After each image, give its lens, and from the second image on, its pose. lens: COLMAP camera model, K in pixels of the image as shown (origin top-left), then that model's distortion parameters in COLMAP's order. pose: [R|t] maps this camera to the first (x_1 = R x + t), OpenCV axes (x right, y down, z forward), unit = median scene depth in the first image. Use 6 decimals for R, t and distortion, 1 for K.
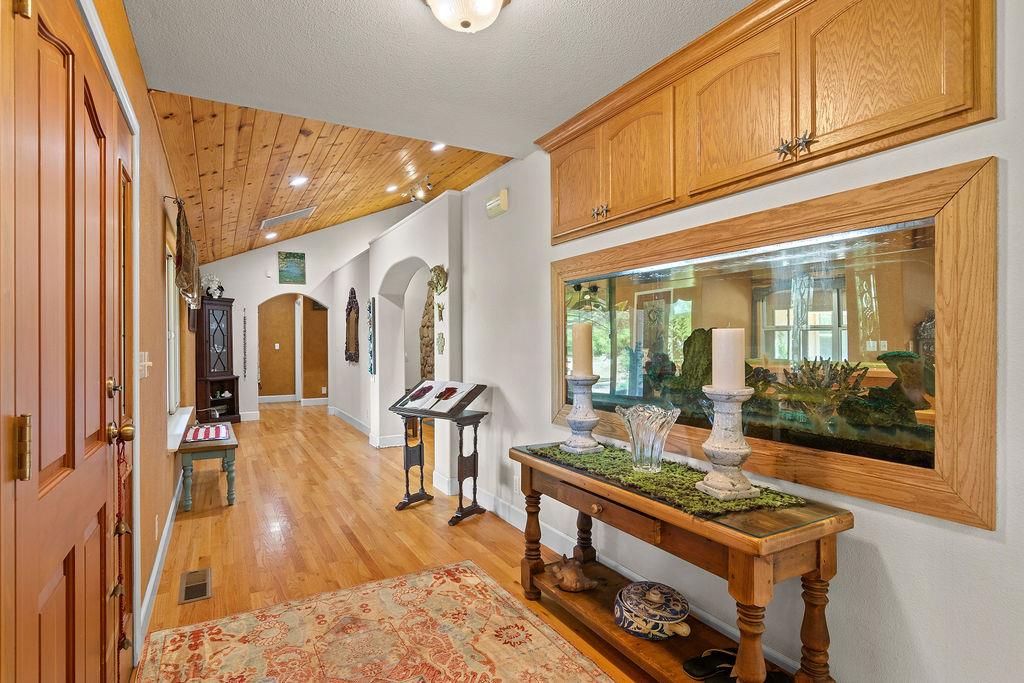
lens RADIAL K [[519.8, 0, 515.5], [0, 519.8, 349.6], [0, 0, 1]] dist [-0.001066, 0.002002]
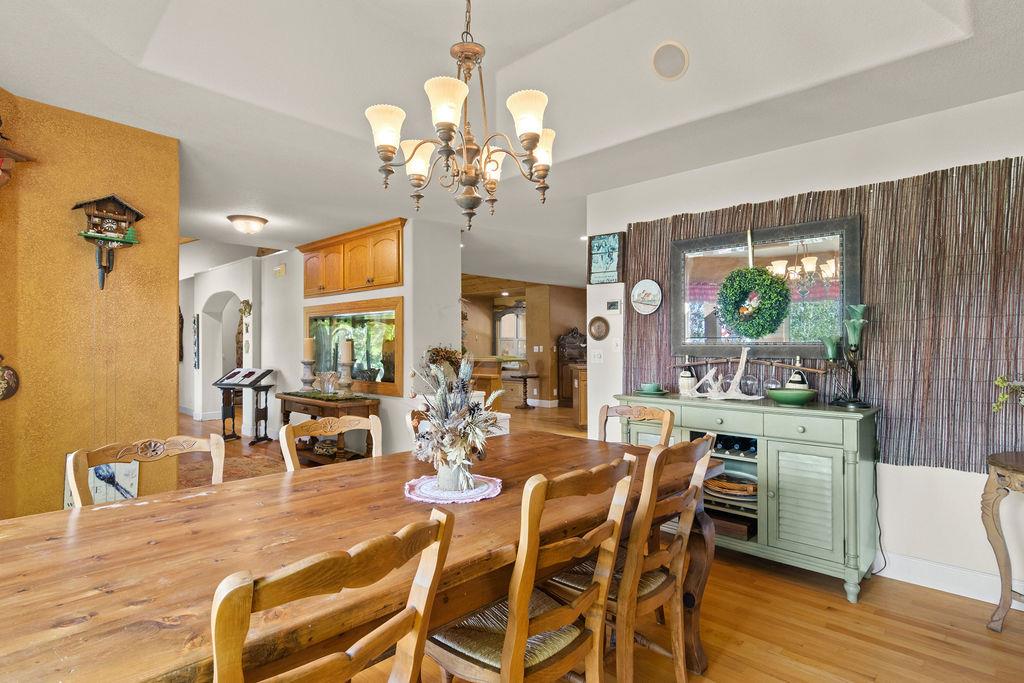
lens RADIAL K [[519.8, 0, 515.5], [0, 519.8, 349.6], [0, 0, 1]] dist [-0.001066, 0.002002]
pose [[0.954337, 0.002833, 0.298719, 0.199846], [0.000227, 0.999948, -0.010210, 0.016326], [-0.298732, 0.009812, 0.954287, -0.941656]]
